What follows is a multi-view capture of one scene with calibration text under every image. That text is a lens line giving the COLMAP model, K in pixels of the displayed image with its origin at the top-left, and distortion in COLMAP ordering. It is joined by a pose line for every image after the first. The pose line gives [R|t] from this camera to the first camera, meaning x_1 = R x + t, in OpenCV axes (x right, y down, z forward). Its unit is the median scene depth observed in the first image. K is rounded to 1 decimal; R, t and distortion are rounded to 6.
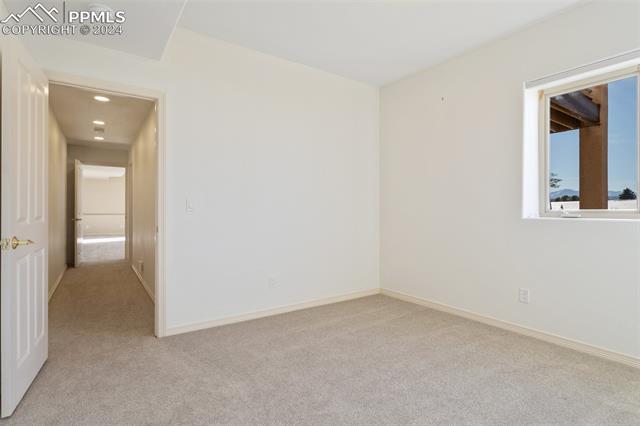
lens RADIAL K [[316.5, 0, 319.7], [0, 316.5, 210.4], [0, 0, 1]] dist [-0.000742, -0.000485]
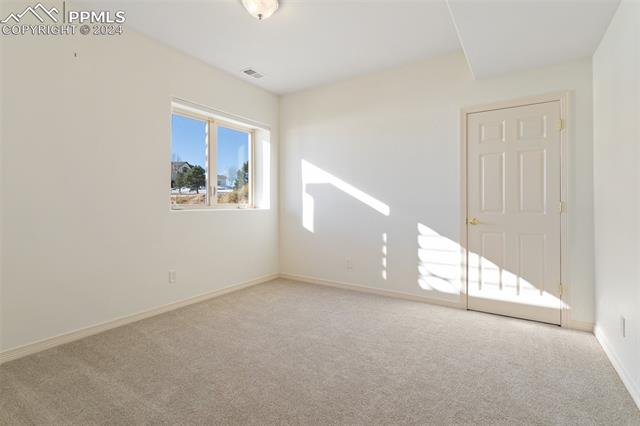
lens RADIAL K [[300.8, 0, 320.0], [0, 300.8, 209.9], [0, 0, 1]] dist [-0.001373, 0.000015]
pose [[-0.379225, -0.015564, 0.925174, -0.574047], [0.000410, 0.999856, 0.016988, 0.002053], [-0.925304, 0.006822, -0.379164, 0.885694]]
